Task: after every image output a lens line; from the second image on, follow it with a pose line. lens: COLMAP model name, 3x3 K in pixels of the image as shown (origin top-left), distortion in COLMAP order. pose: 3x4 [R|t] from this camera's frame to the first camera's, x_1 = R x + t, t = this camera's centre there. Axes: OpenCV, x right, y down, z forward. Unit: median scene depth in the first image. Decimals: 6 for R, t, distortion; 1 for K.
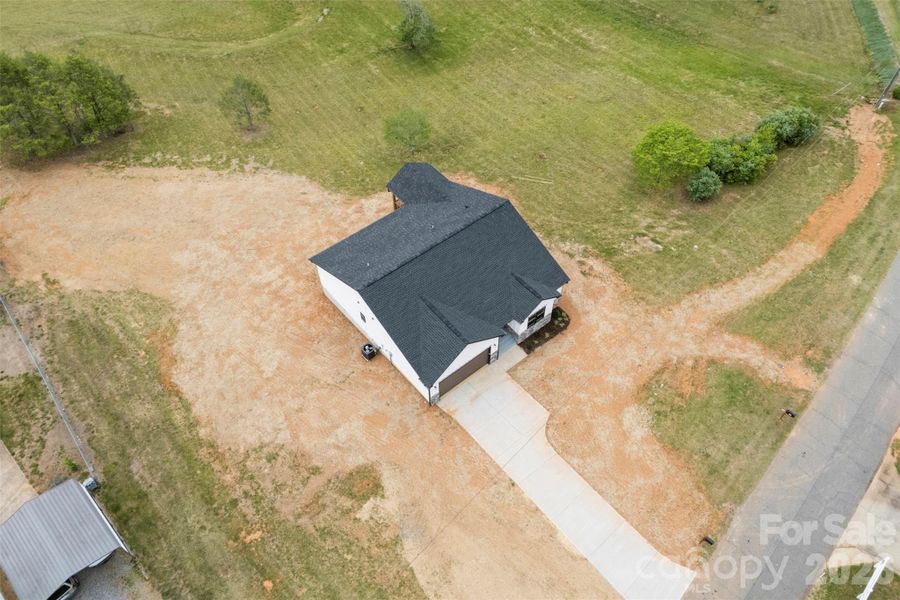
lens RADIAL K [[663.1, 0, 448.4], [0, 663.1, 297.9], [0, 0, 1]] dist [0.067911, -0.061318]
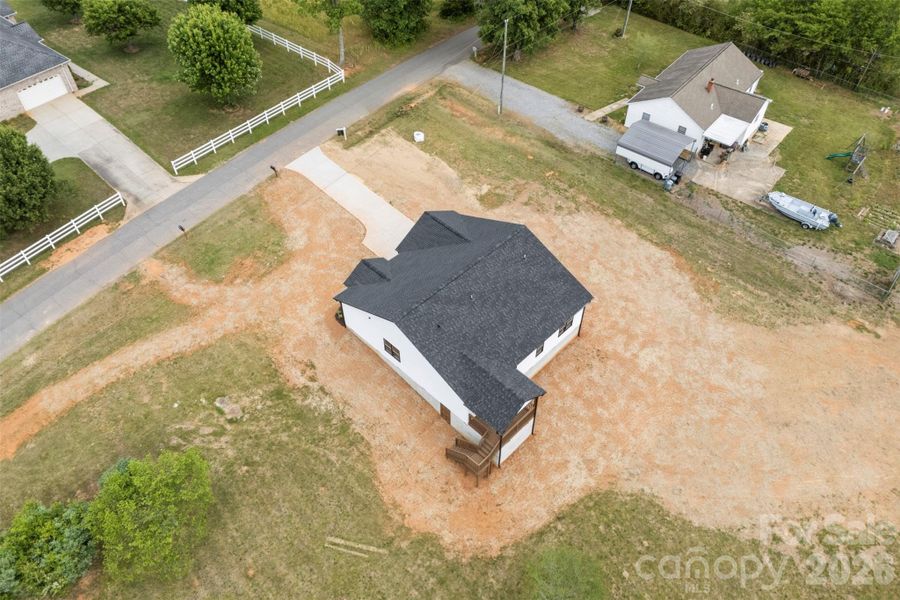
lens RADIAL K [[663.1, 0, 449.7], [0, 663.1, 297.6], [0, 0, 1]] dist [0.067911, -0.061318]
pose [[-0.993491, 0.092756, -0.066119, 0.073057], [-0.079355, -0.147153, 0.985925, -1.068317], [0.081721, 0.984755, 0.153556, 0.868186]]
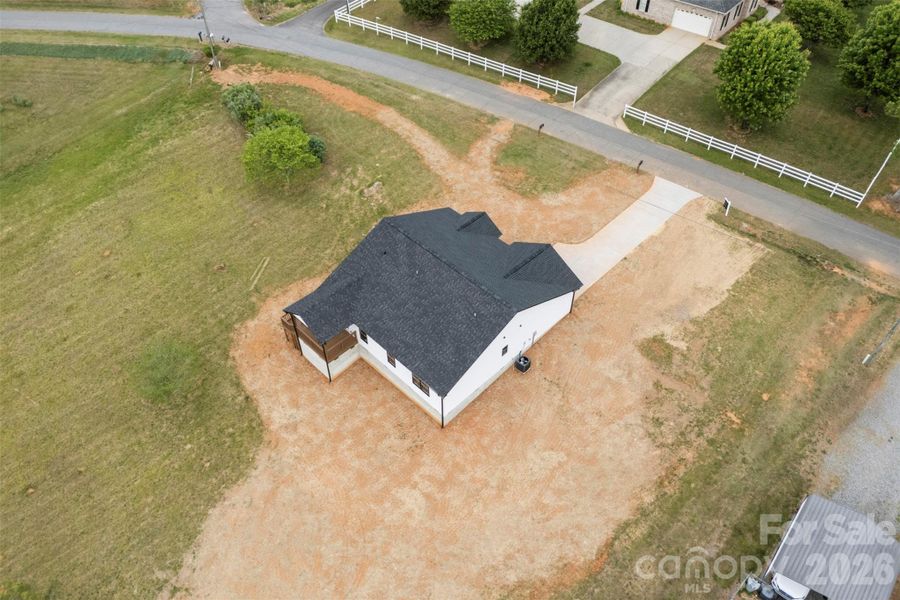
lens RADIAL K [[663.1, 0, 449.4], [0, 663.1, 300.3], [0, 0, 1]] dist [0.067911, -0.061318]
pose [[-0.094095, -0.714798, 0.692971, -0.745366], [0.785688, 0.374168, 0.492638, -0.543685], [-0.611425, 0.590814, 0.526401, 0.492876]]
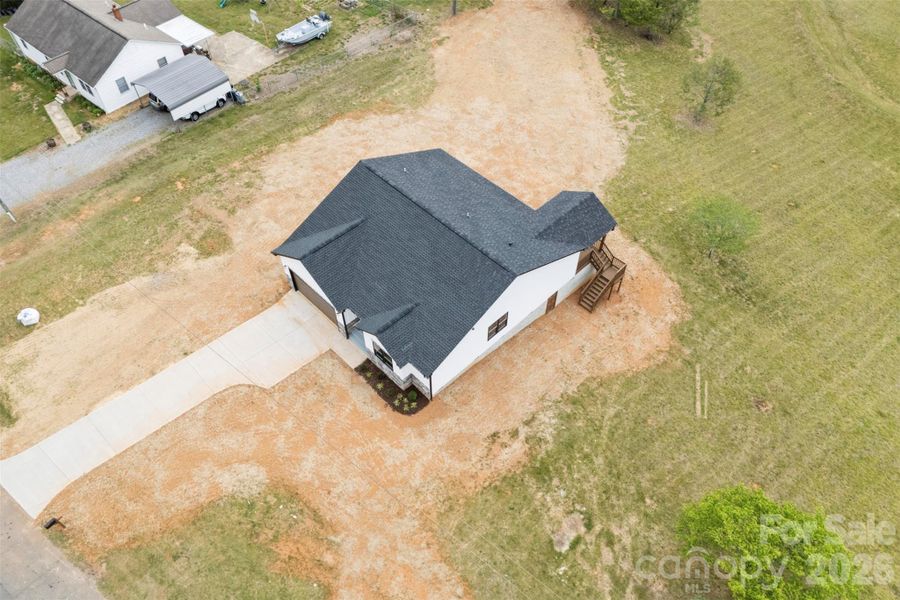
lens RADIAL K [[663.1, 0, 449.2], [0, 663.1, 298.4], [0, 0, 1]] dist [0.067911, -0.061318]
pose [[0.087752, 0.781165, -0.618127, 0.580954], [-0.779040, 0.440529, 0.446128, -0.420839], [0.620802, 0.442397, 0.647217, 0.504204]]
